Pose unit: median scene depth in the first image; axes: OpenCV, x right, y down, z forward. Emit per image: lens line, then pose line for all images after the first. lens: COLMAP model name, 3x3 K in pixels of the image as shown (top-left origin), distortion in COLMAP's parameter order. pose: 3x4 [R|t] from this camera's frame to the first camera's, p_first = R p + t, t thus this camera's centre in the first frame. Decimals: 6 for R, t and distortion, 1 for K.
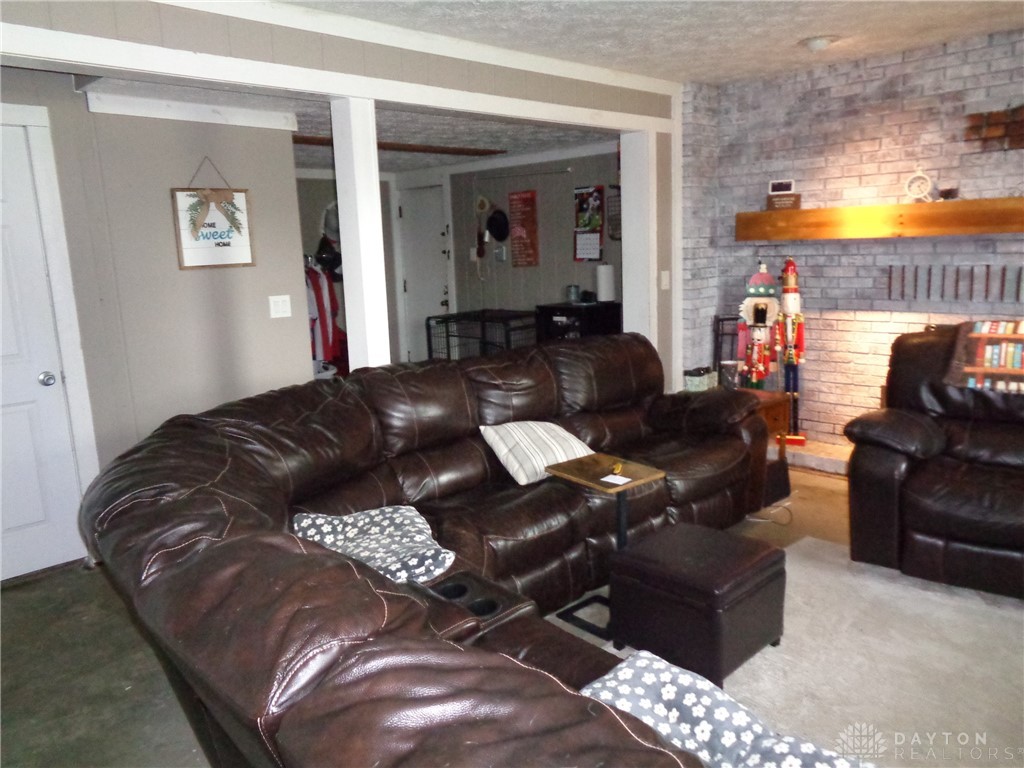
lens RADIAL K [[763.3, 0, 511.6], [0, 763.3, 386.5], [0, 0, 1]] dist [-0.010915, 0.013359]
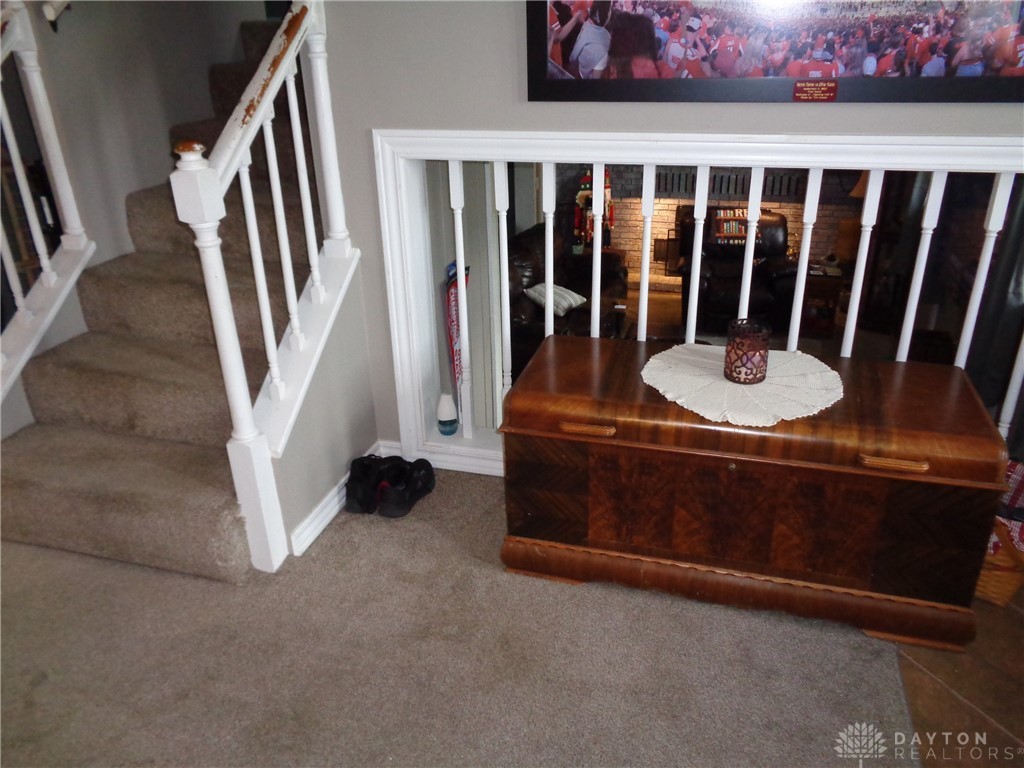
lens RADIAL K [[763.3, 0, 512.5], [0, 763.3, 382.2], [0, 0, 1]] dist [-0.010915, 0.013359]
pose [[0.875878, -0.175480, 0.449493, -0.736448], [0.072923, 0.968968, 0.236184, -0.131844], [-0.476990, -0.174090, 0.861495, -0.505222]]
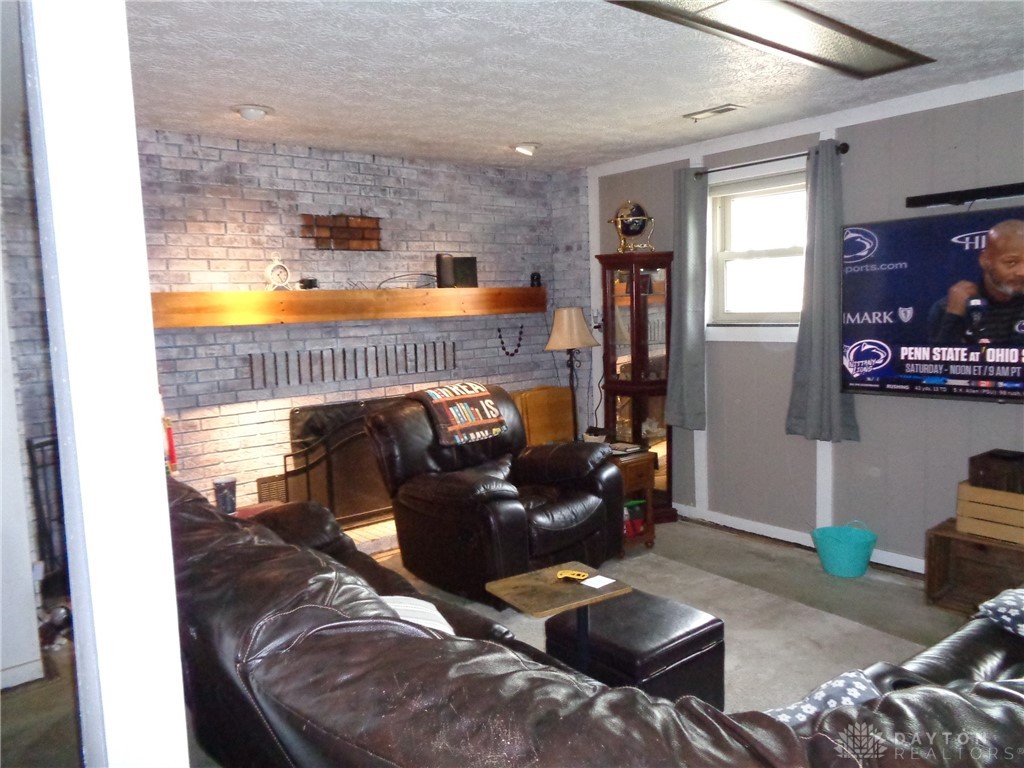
lens RADIAL K [[763.3, 0, 508.7], [0, 763.3, 382.1], [0, 0, 1]] dist [-0.010915, 0.013359]
pose [[0.092551, -0.060264, 0.993883, -0.438321], [0.216767, 0.975446, 0.038961, -0.092821], [-0.971826, 0.211835, 0.103342, 0.602423]]
